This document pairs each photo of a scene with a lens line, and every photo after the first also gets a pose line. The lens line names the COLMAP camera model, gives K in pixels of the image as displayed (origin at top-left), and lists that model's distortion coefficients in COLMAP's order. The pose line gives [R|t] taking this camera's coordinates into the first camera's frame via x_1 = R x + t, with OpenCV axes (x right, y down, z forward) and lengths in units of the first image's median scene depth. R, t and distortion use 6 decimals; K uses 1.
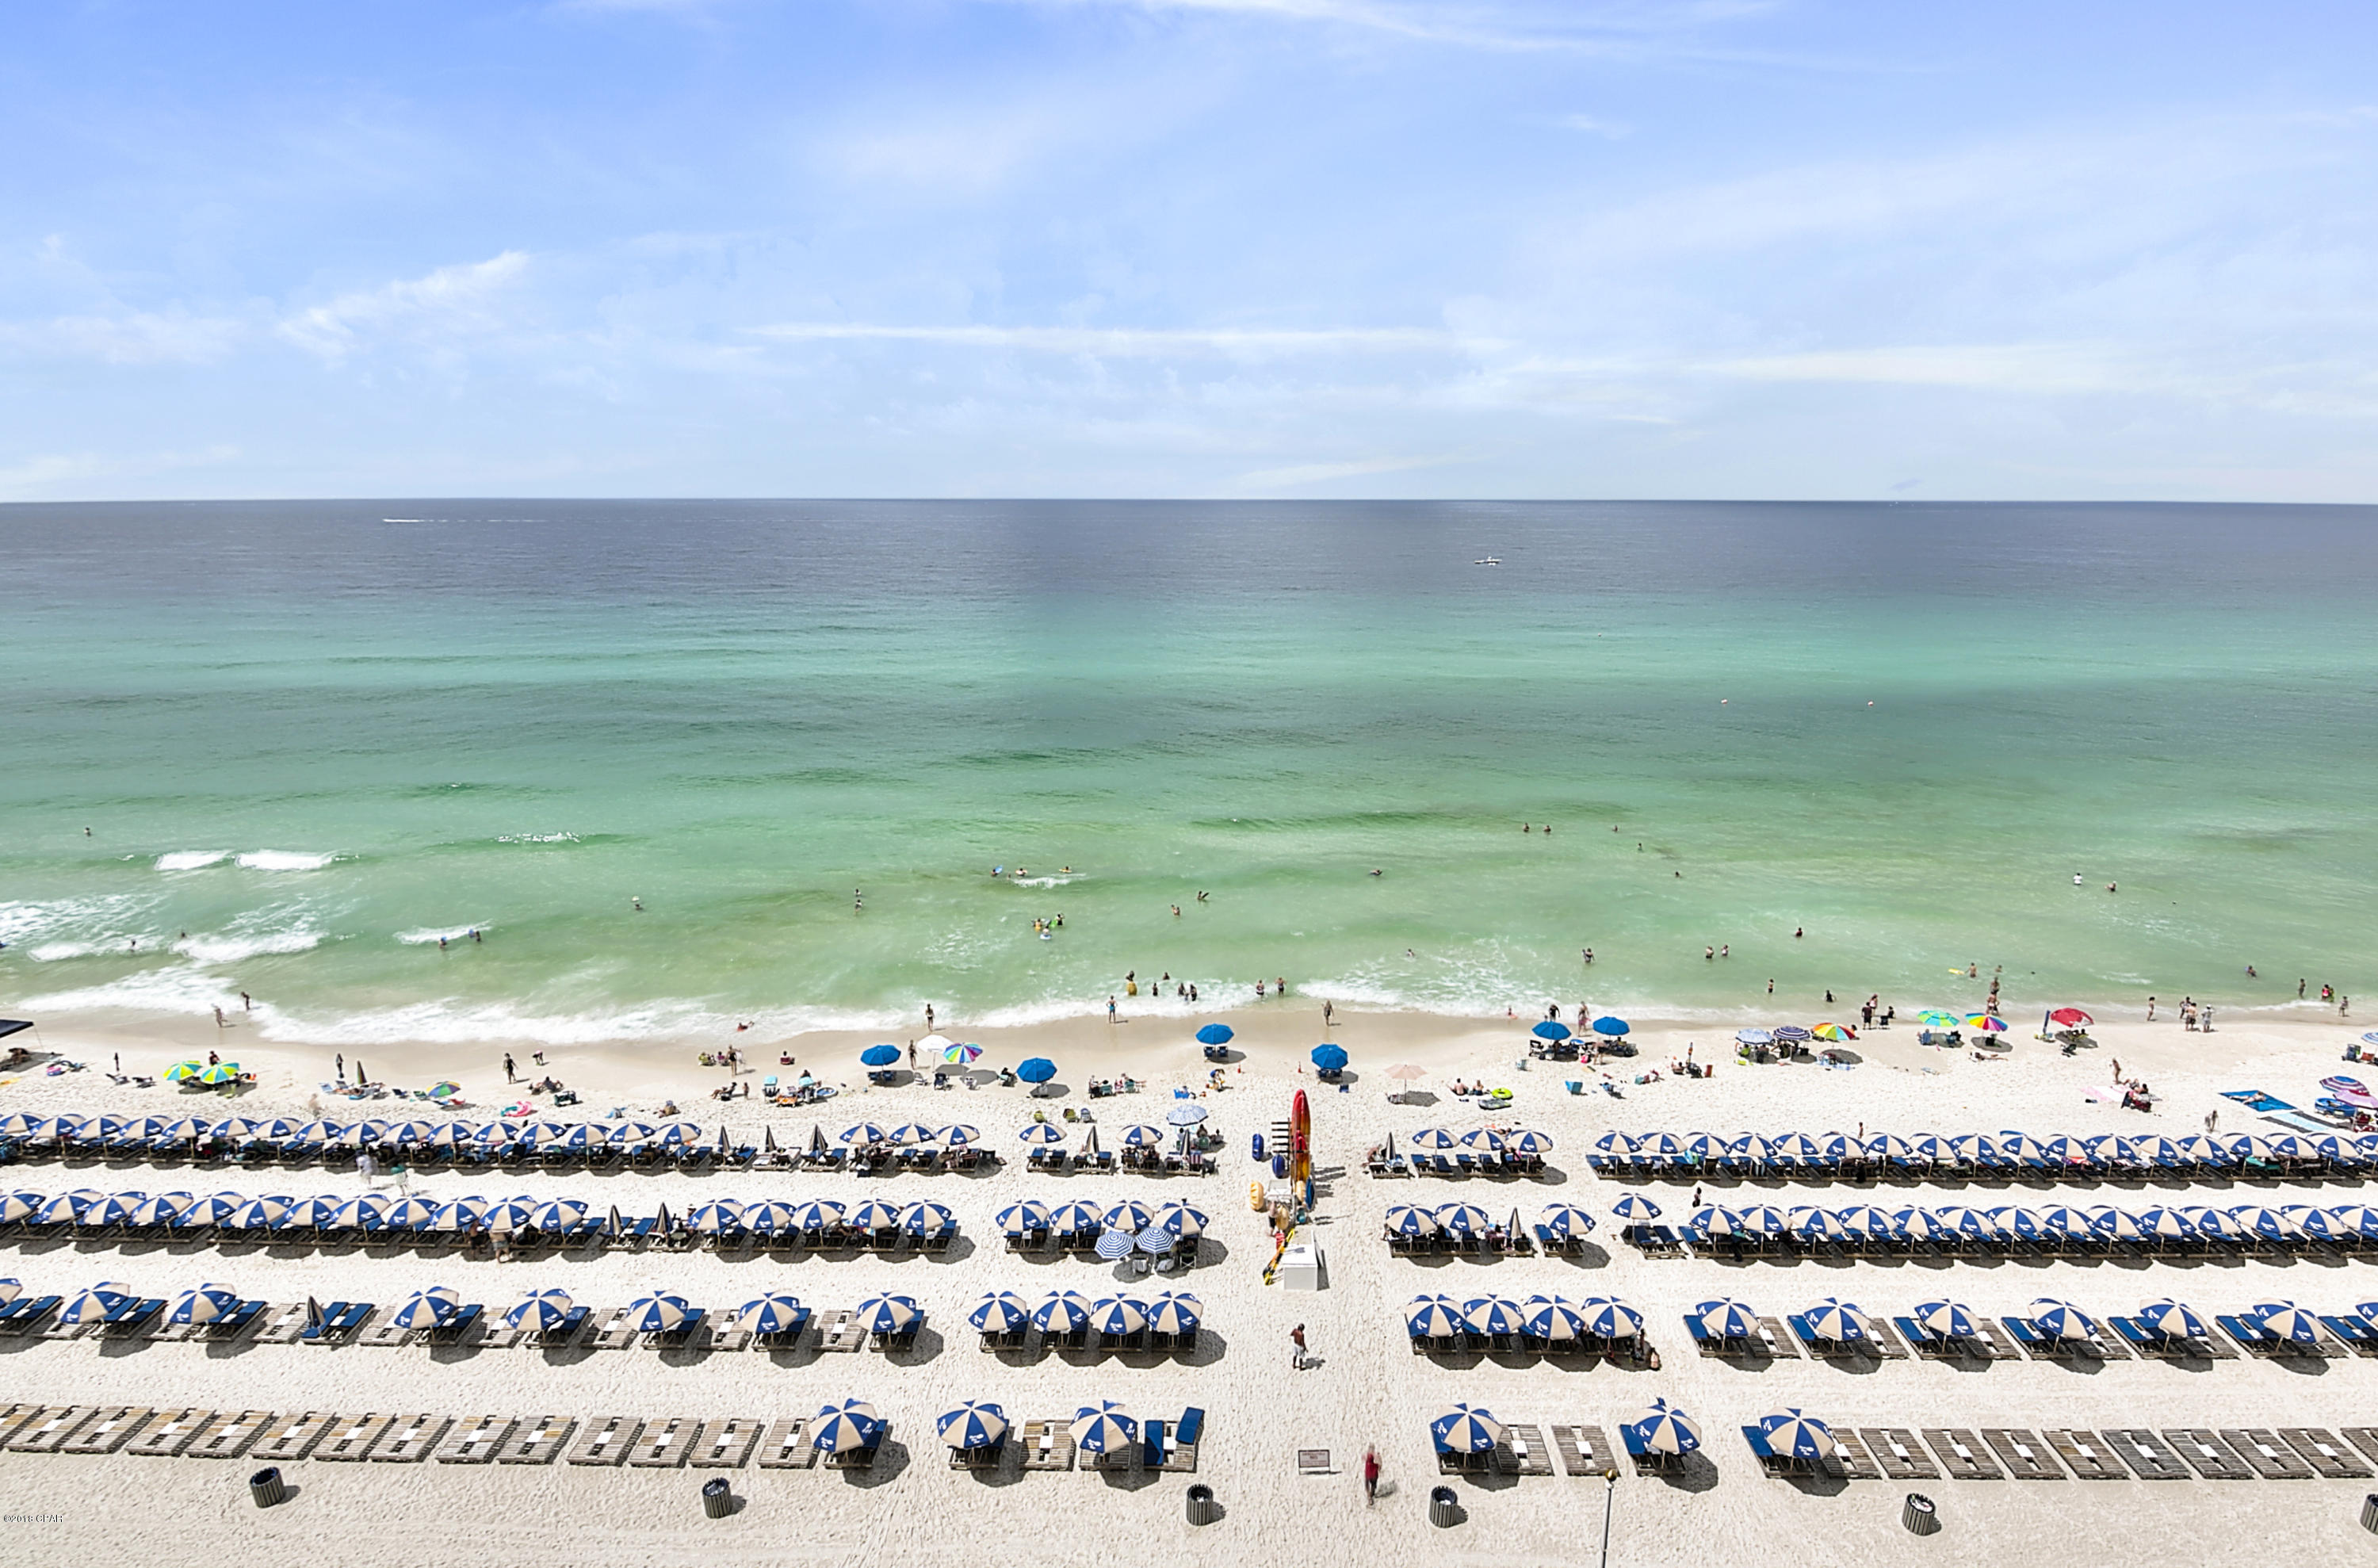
lens RADIAL K [[1236.8, 0, 1228.4], [0, 1236.8, 812.7], [0, 0, 1]] dist [-0.017268, -0.000952]
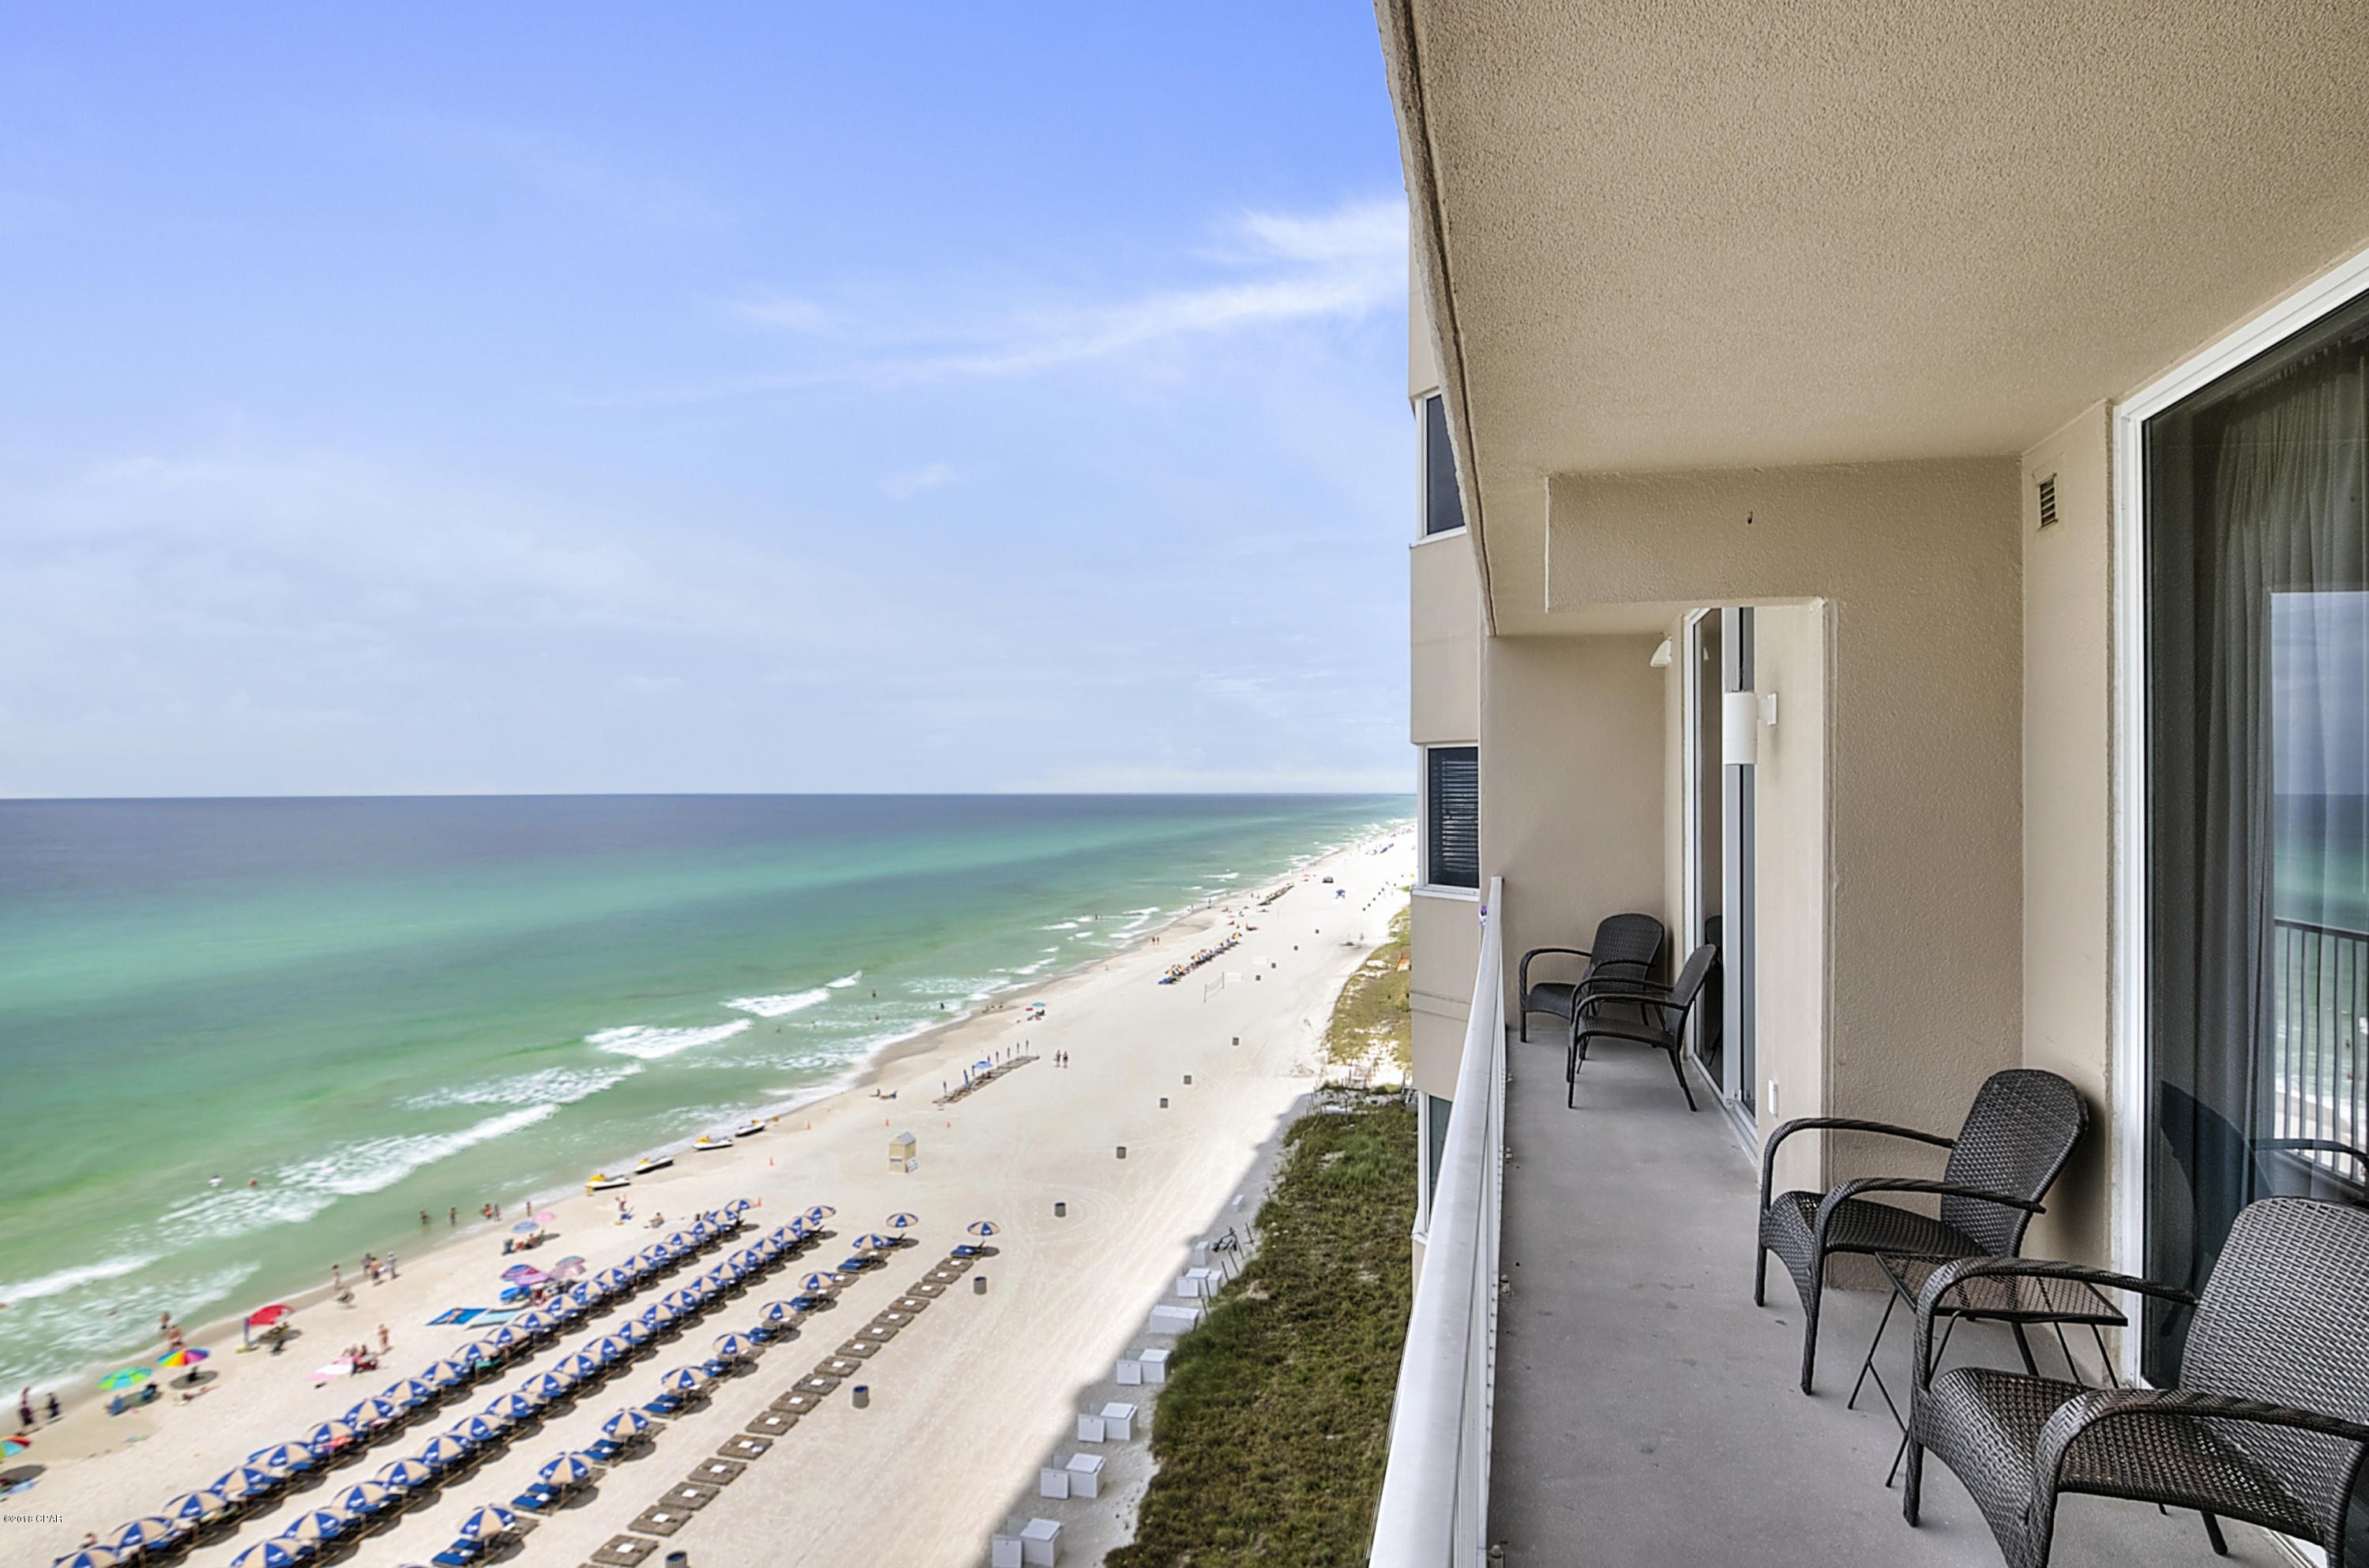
lens RADIAL K [[1232.0, 0, 1188.3], [0, 1232.0, 785.9], [0, 0, 1]] dist [-0.017268, -0.000952]
pose [[0.232833, 0.005239, 0.972503, -0.106877], [0.243026, 0.967946, -0.063399, -0.000145], [-0.941662, 0.251105, 0.224096, 0.001359]]
